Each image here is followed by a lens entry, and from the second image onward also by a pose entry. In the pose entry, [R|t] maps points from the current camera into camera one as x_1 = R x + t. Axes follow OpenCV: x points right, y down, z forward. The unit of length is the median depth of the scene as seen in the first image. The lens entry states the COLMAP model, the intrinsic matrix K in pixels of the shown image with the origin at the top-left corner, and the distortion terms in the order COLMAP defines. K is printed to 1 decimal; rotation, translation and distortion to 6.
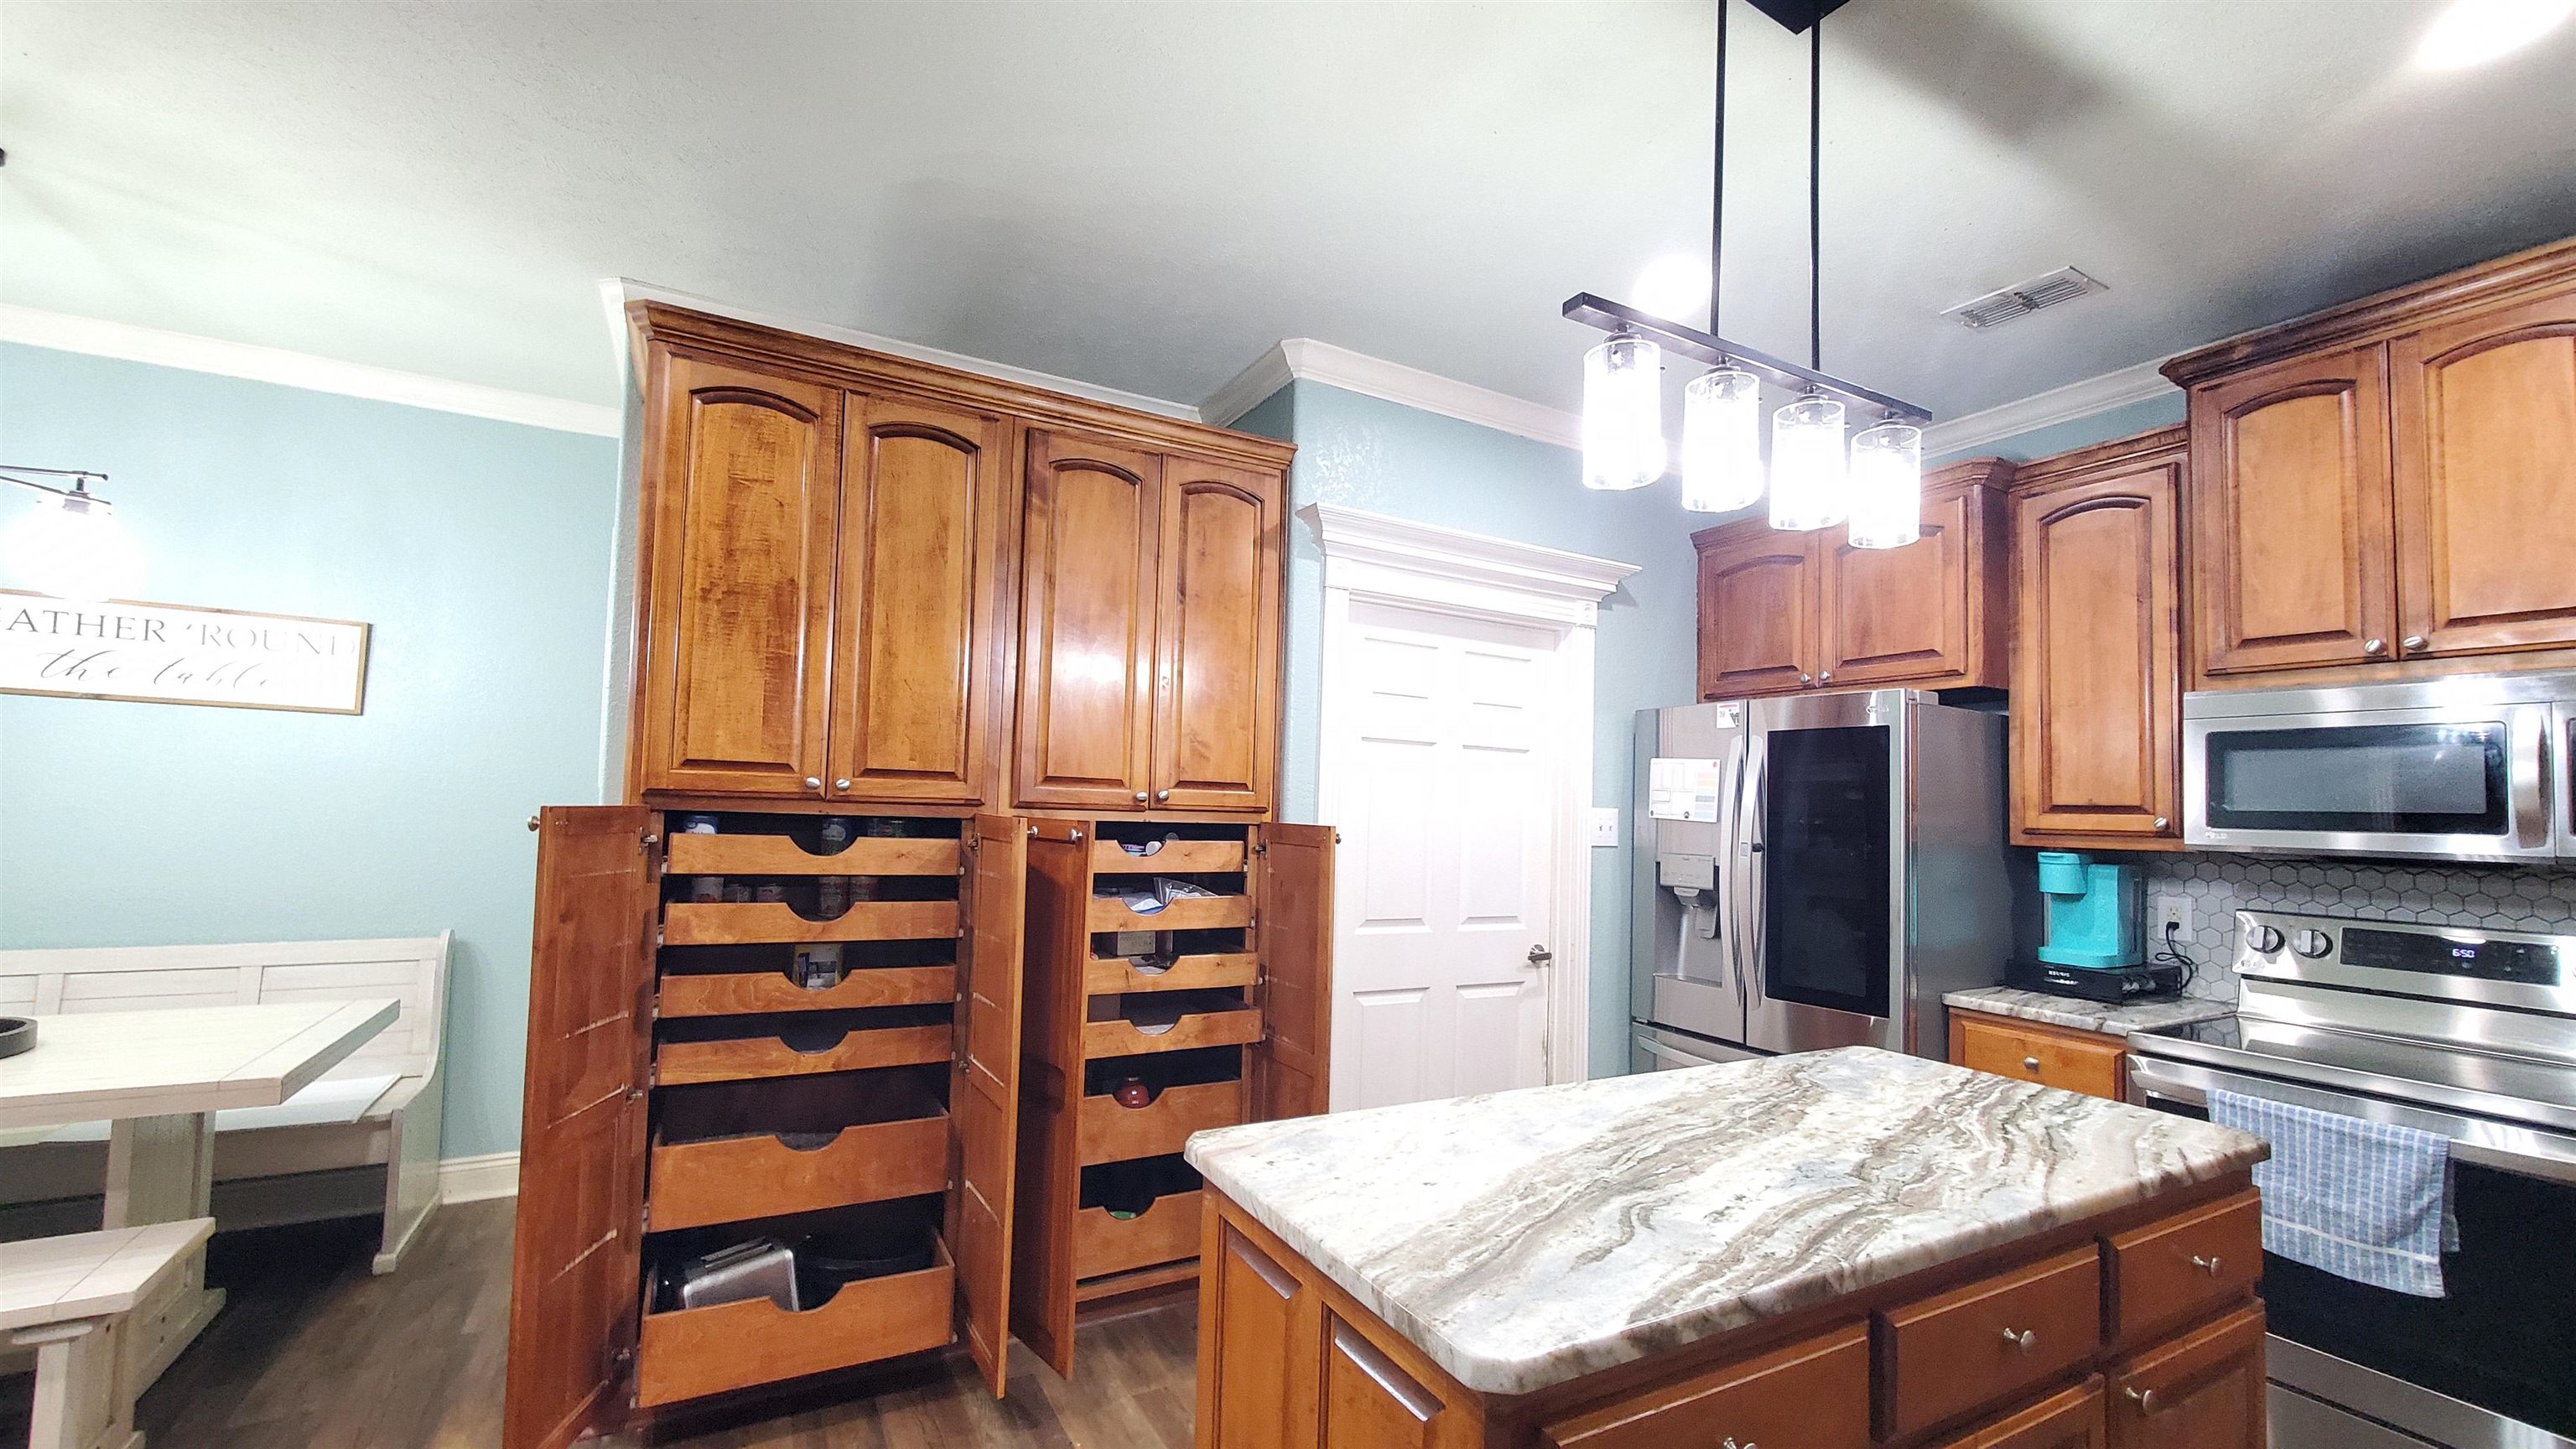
lens RADIAL K [[1027.8, 0, 1274.2], [0, 1027.8, 757.9], [0, 0, 1]] dist [-0.002261, -0.000975]
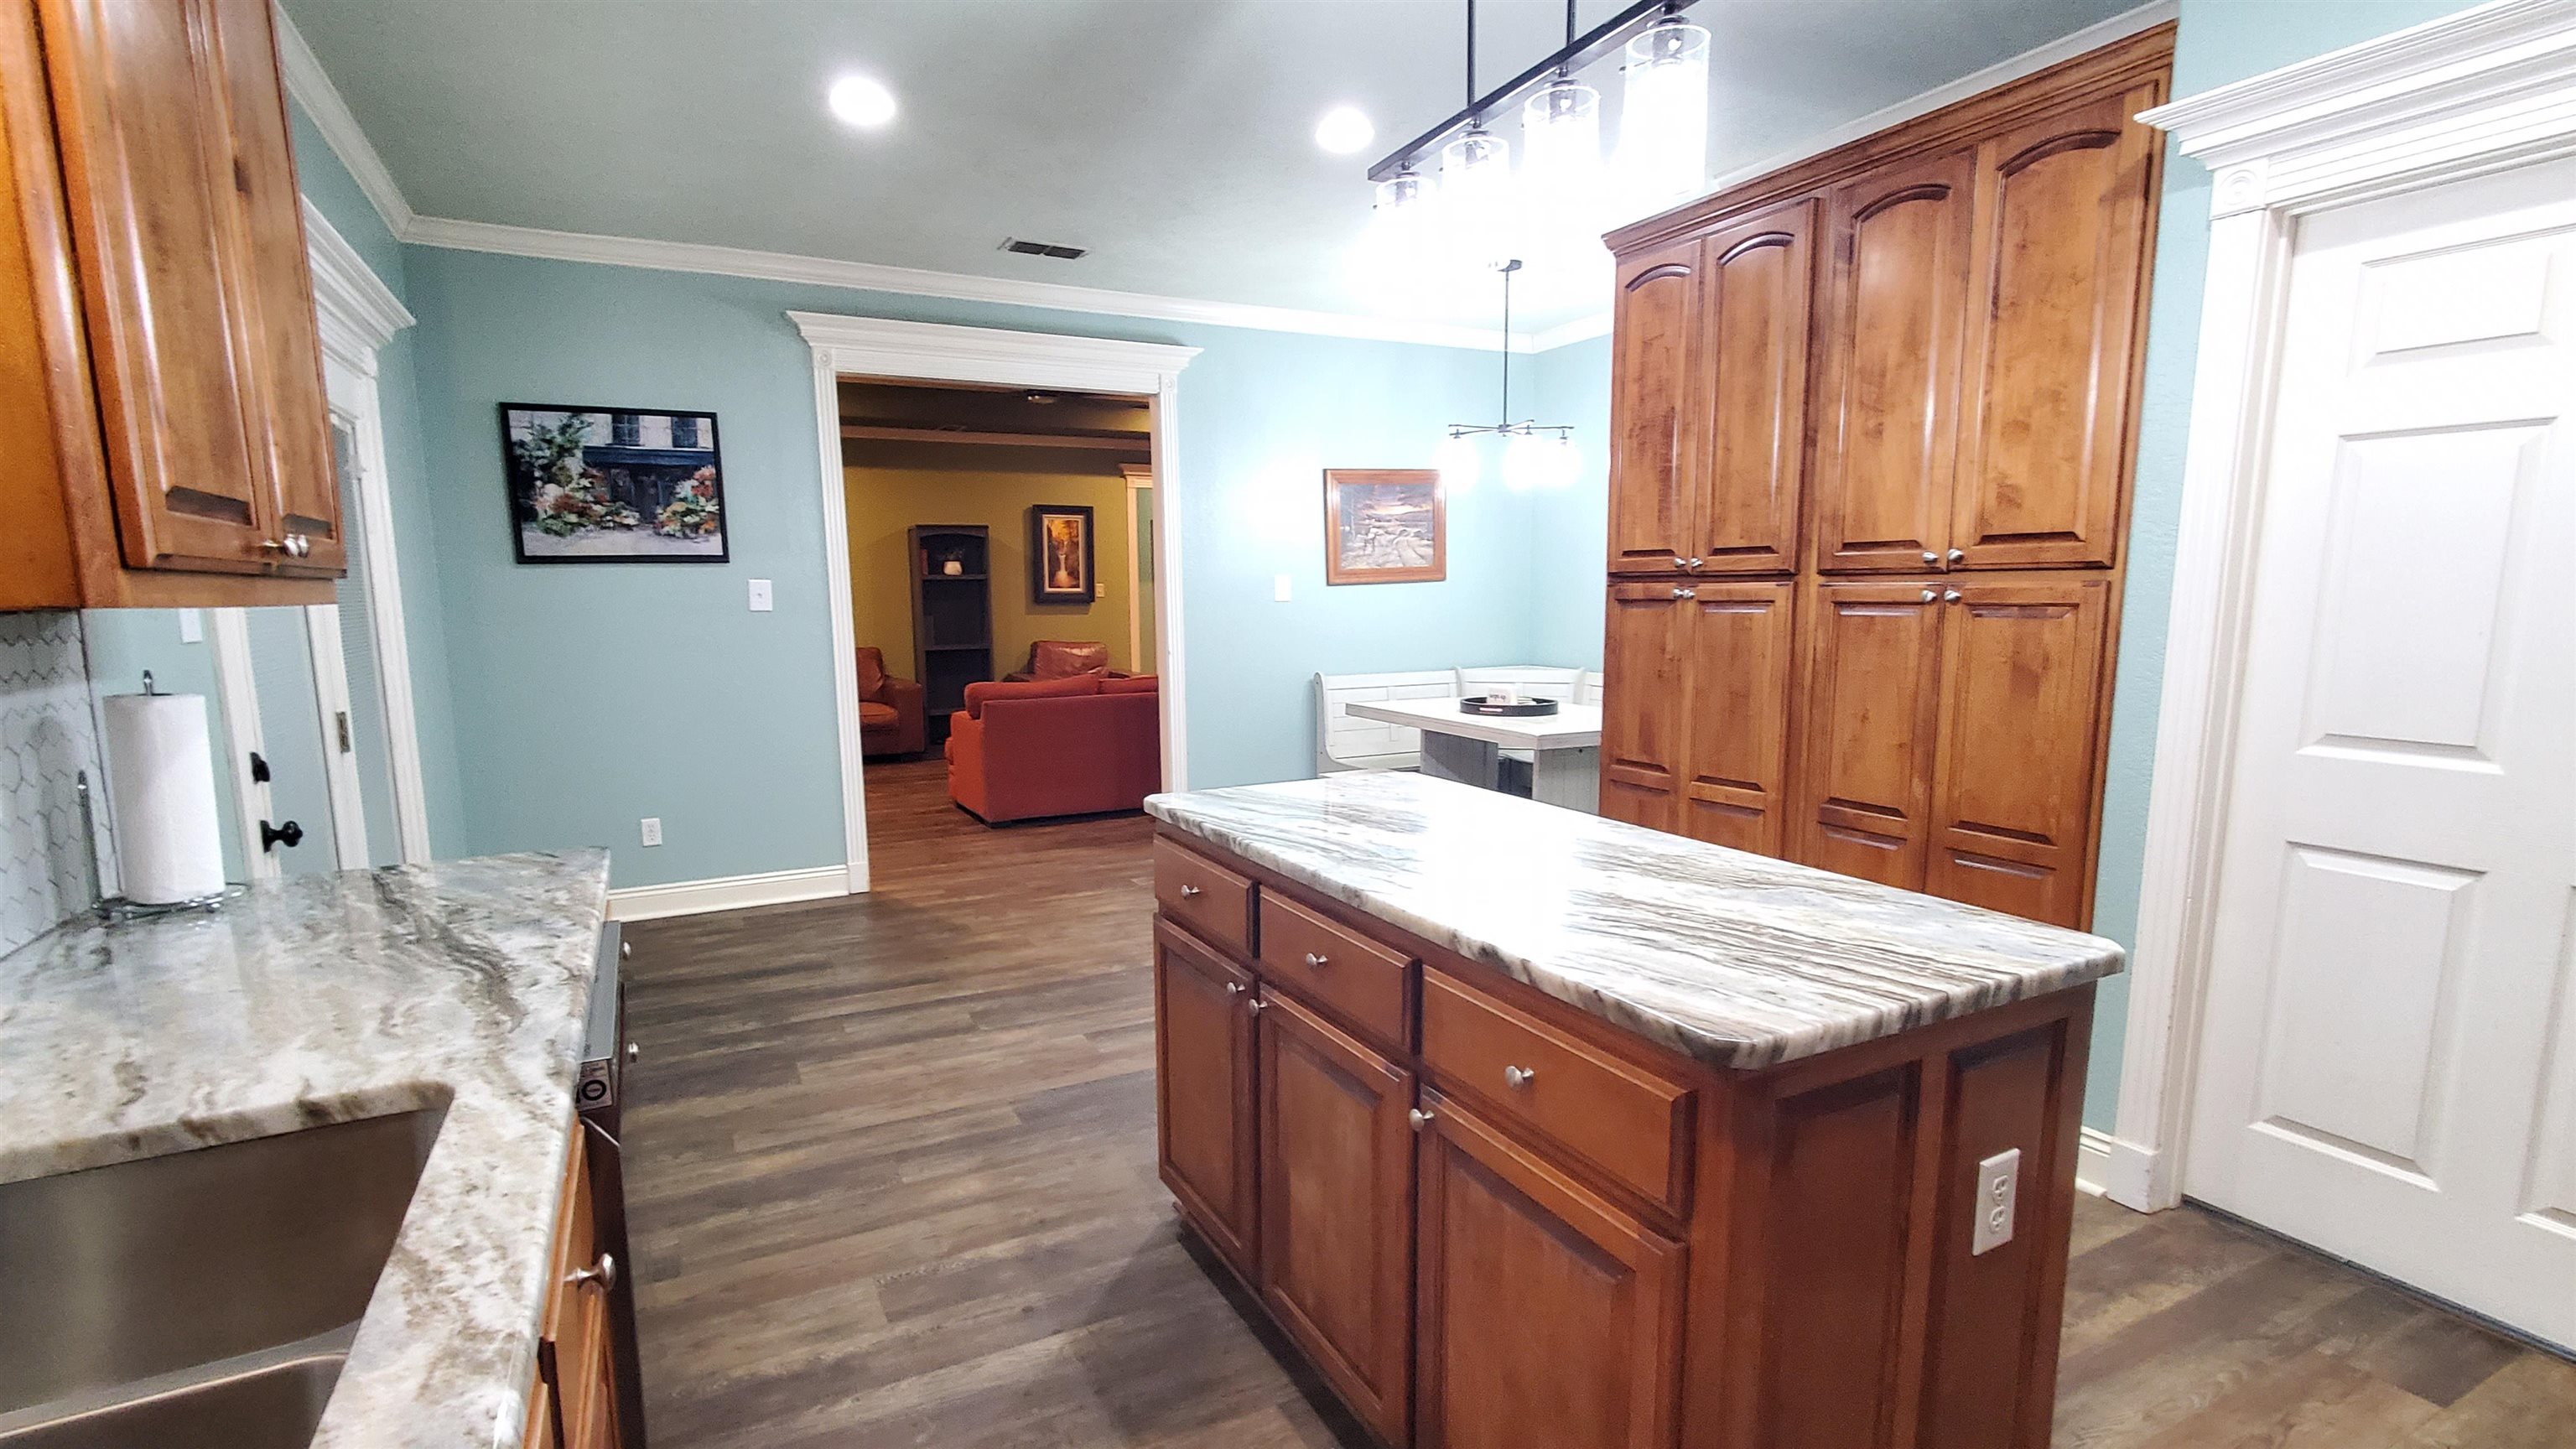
lens RADIAL K [[1197.6, 0, 1269.6], [0, 1197.6, 764.6], [0, 0, 1]] dist [0.001797, 0.000177]
pose [[-0.022808, 0.118067, -0.992744, 0.941829], [0.058719, 0.991446, 0.116564, 0.059962], [0.998014, -0.055634, -0.029546, 0.426932]]
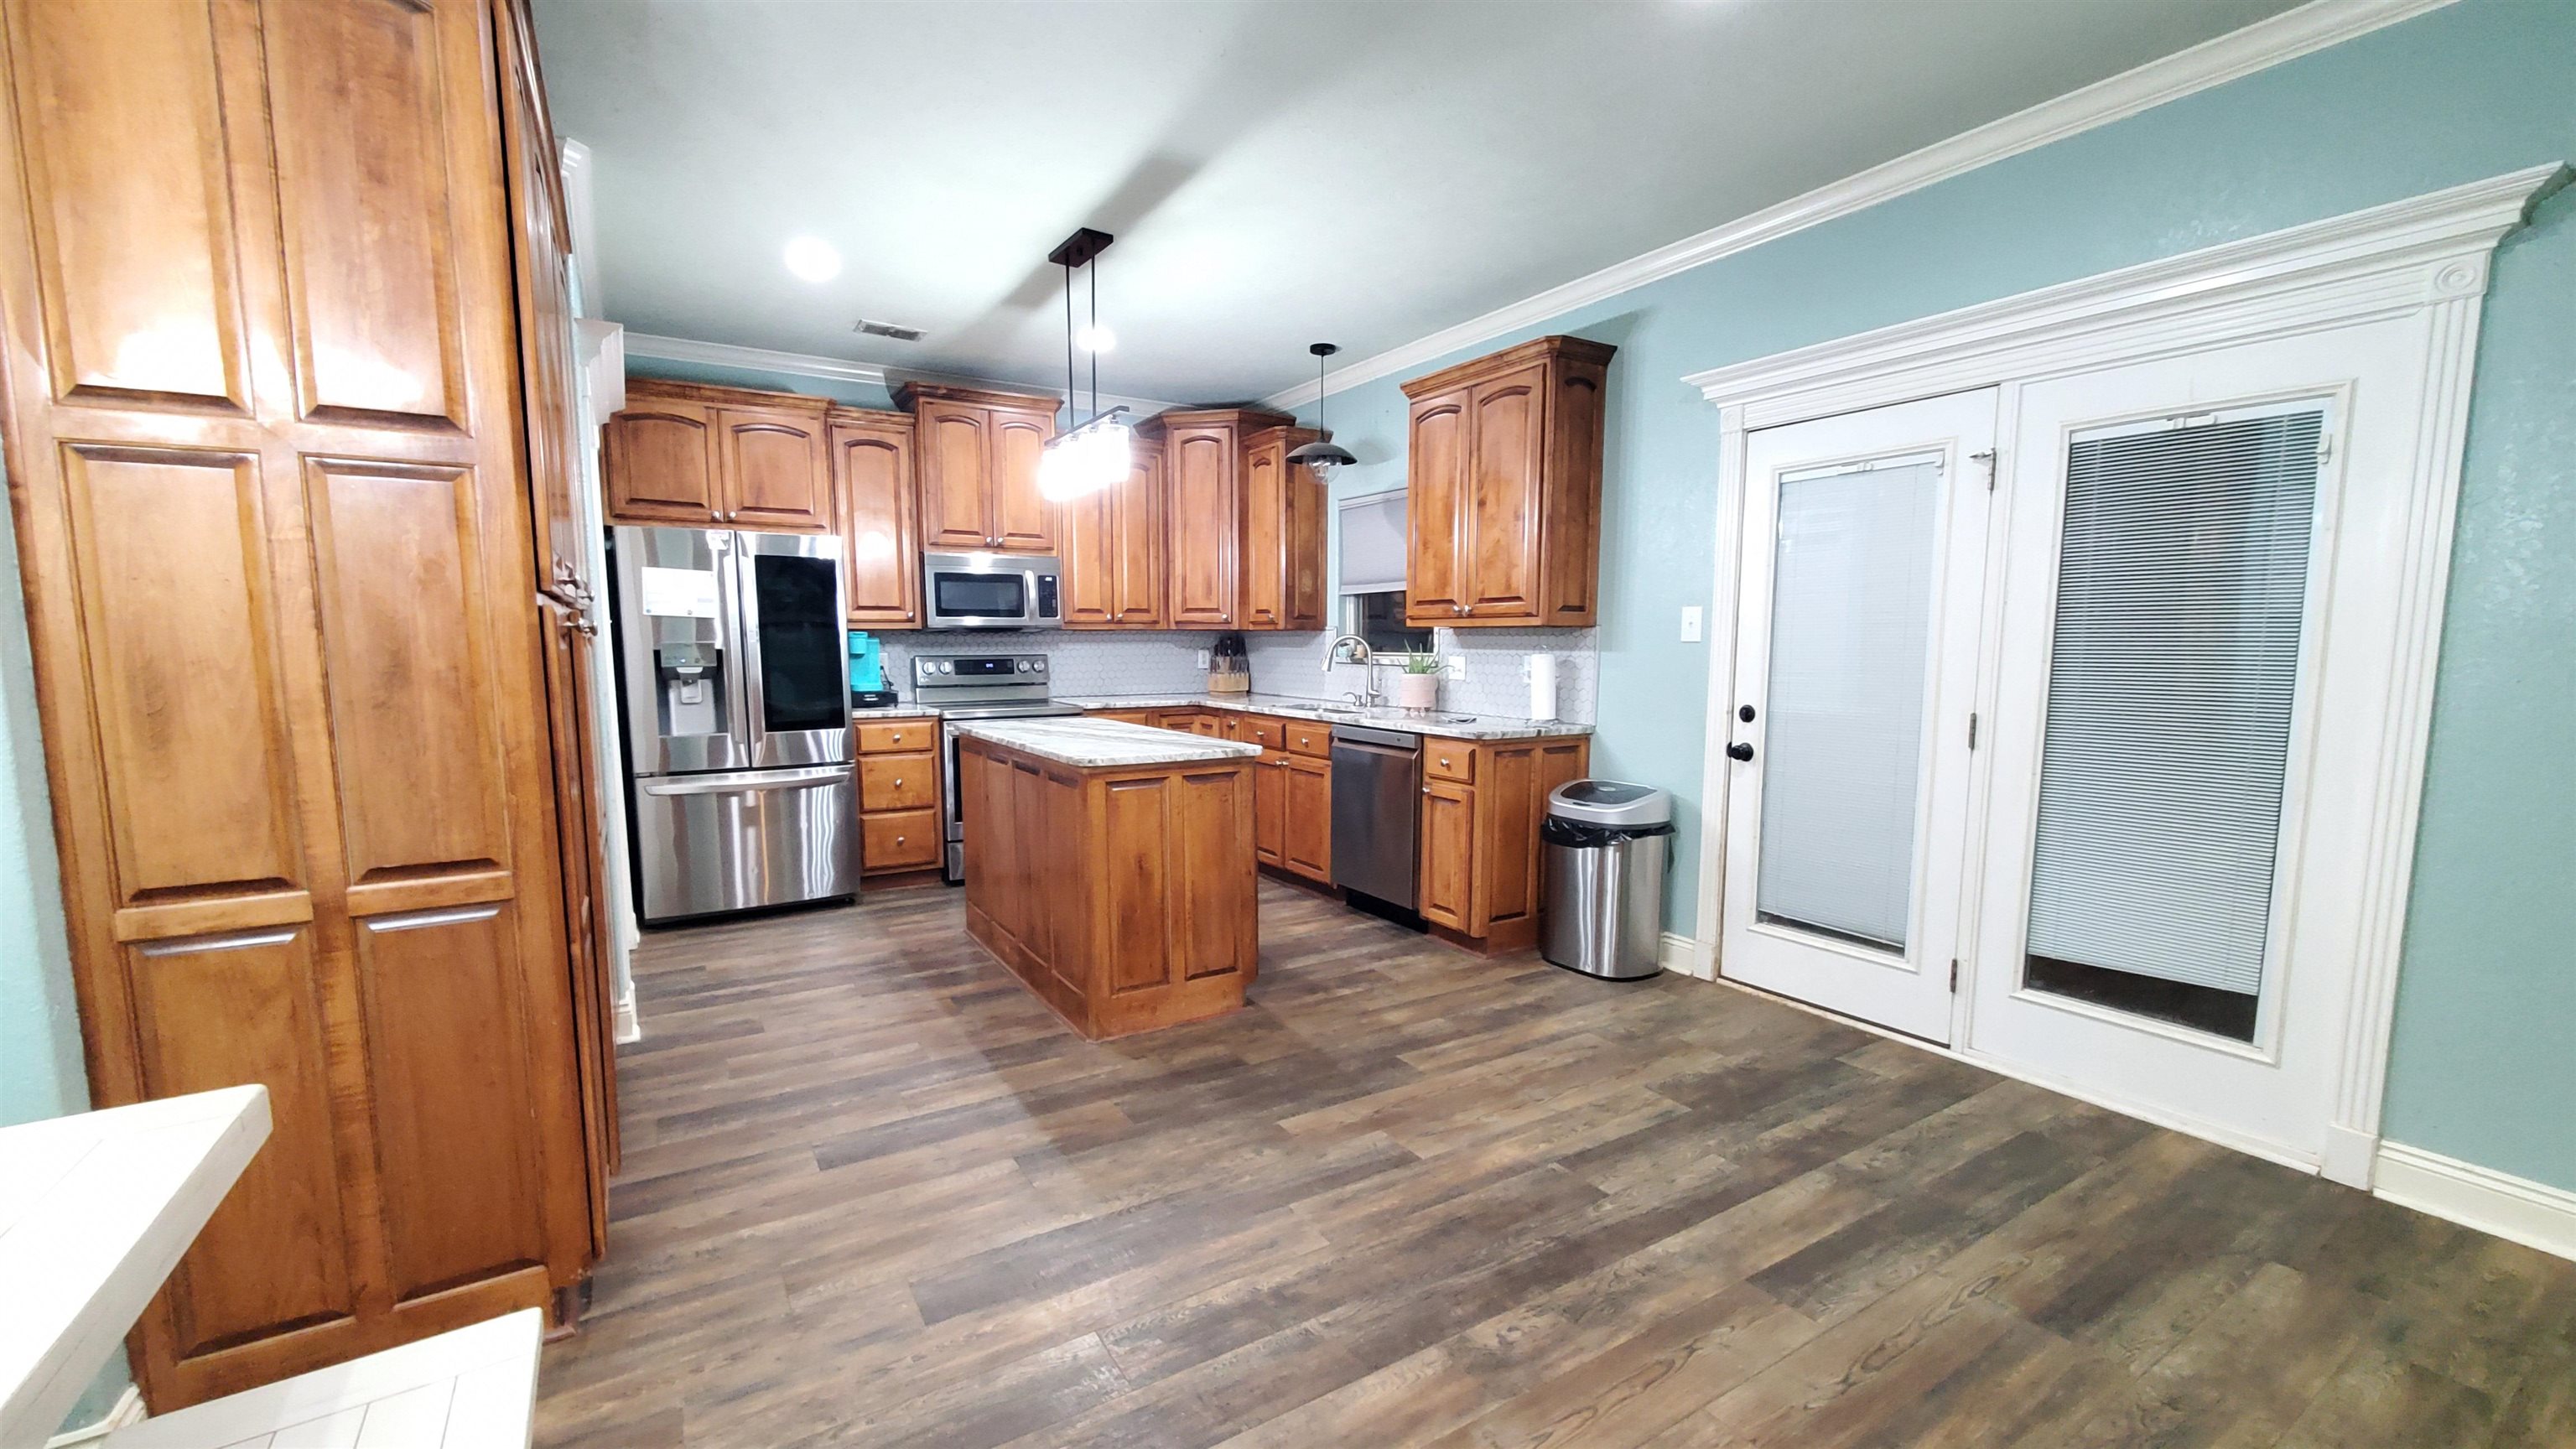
lens RADIAL K [[1027.8, 0, 1274.2], [0, 1027.8, 757.9], [0, 0, 1]] dist [-0.002261, -0.000975]
pose [[-0.056105, -0.144191, 0.987958, -1.173931], [-0.050522, 0.988659, 0.141424, 0.017883], [-0.997146, -0.041979, -0.062754, 0.371041]]
